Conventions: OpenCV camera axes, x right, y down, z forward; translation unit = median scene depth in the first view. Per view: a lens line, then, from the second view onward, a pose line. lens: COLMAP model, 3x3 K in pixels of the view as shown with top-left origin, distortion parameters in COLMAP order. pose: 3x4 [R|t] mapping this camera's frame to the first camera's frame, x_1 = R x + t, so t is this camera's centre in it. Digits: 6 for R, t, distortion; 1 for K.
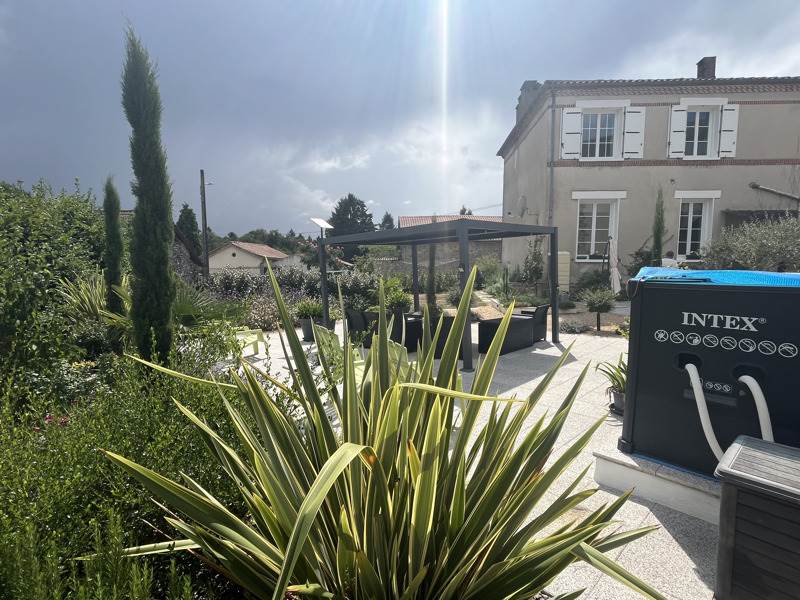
lens RADIAL K [[401.6, 0, 399.3], [0, 401.6, 303.2], [0, 0, 1]] dist [-0.004440, 0.003596]
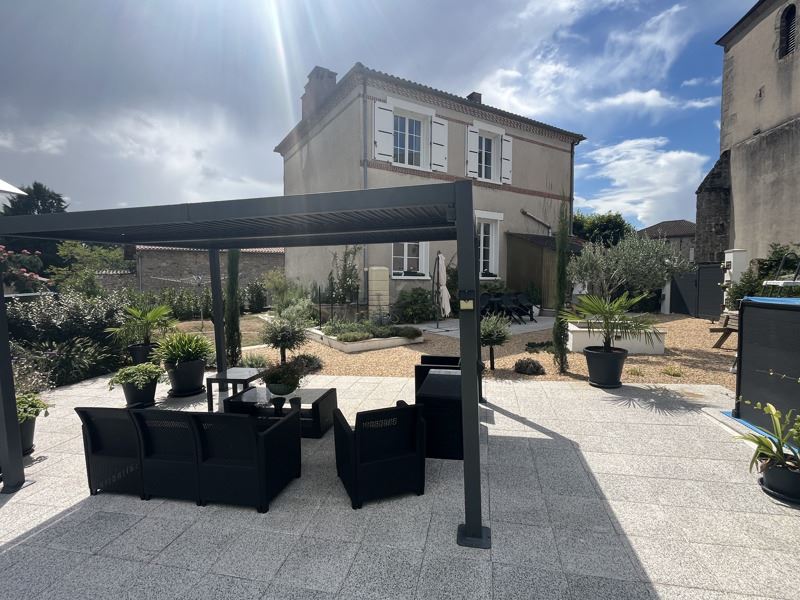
lens RADIAL K [[401.6, 0, 396.9], [0, 401.6, 302.2], [0, 0, 1]] dist [-0.004440, 0.003596]
pose [[0.820511, -0.030753, 0.570804, -0.056507], [0.051959, 0.998431, -0.020896, -0.034058], [-0.569265, 0.046804, 0.820821, 0.282400]]
